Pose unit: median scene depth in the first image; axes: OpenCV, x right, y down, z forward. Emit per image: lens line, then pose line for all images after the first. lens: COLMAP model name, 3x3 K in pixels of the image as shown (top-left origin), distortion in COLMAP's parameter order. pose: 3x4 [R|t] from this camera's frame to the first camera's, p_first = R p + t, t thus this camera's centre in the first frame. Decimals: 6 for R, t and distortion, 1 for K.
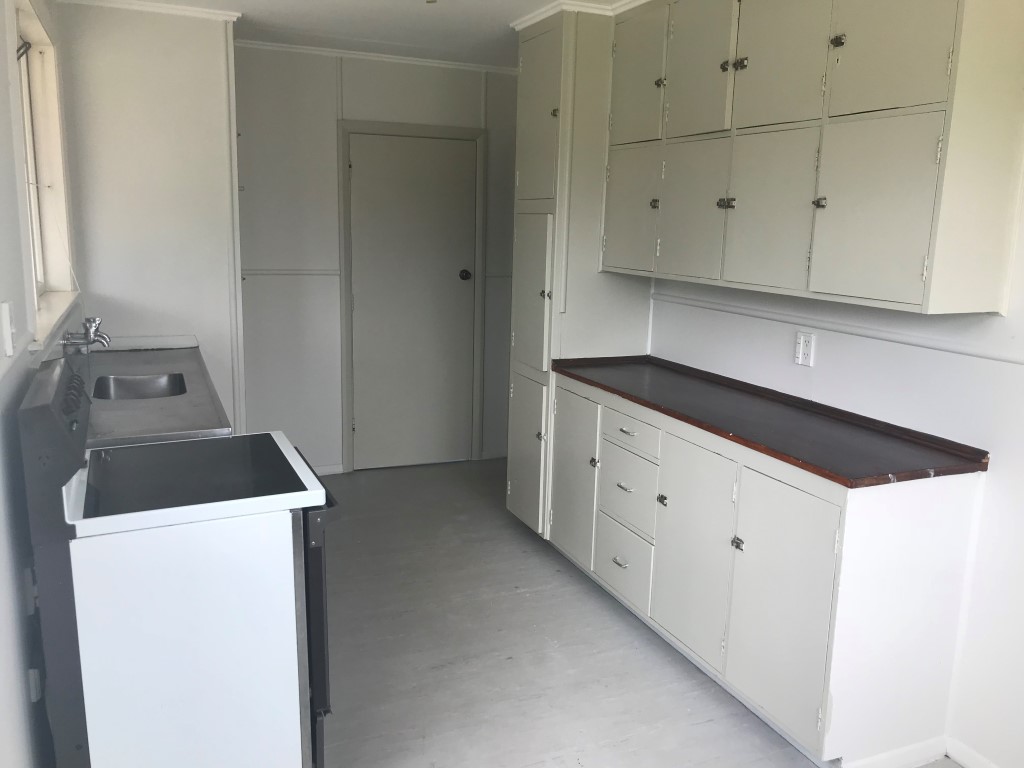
lens RADIAL K [[838.3, 0, 512.0], [0, 838.3, 384.0], [0, 0, 1]] dist [0.106001, -0.168546]
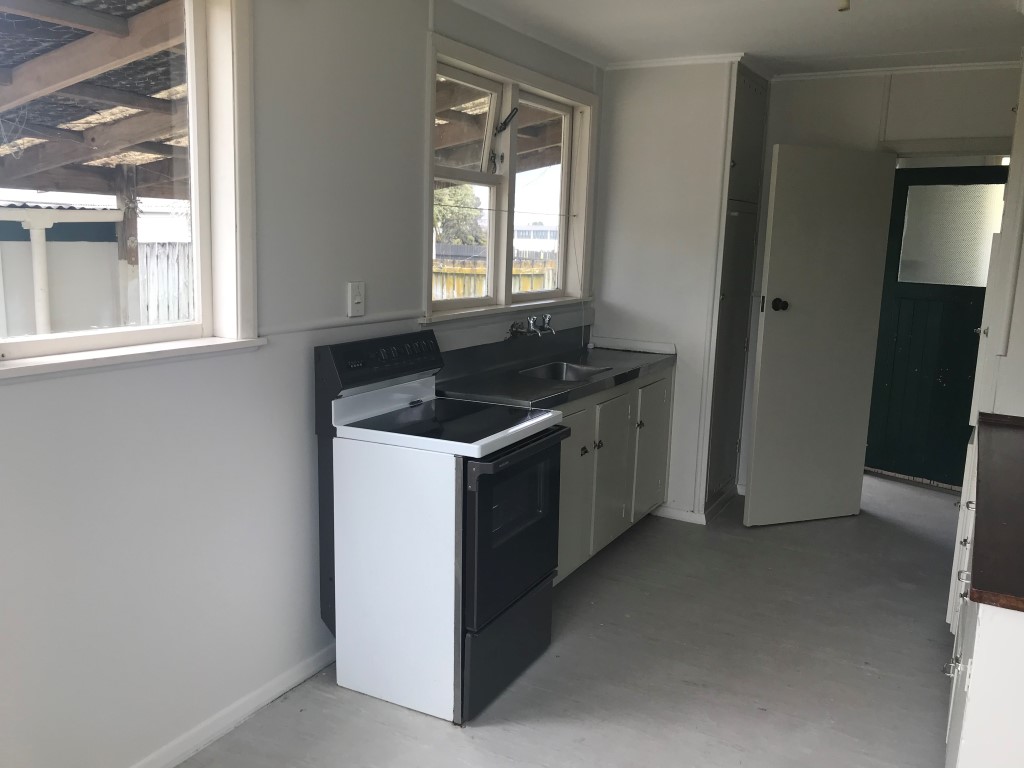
lens RADIAL K [[838.3, 0, 512.0], [0, 838.3, 384.0], [0, 0, 1]] dist [0.106001, -0.168546]
pose [[0.614288, 0.134064, -0.777610, 0.402711], [-0.169012, 0.984945, 0.036295, -0.009005], [0.770769, 0.109130, 0.627698, 0.138680]]
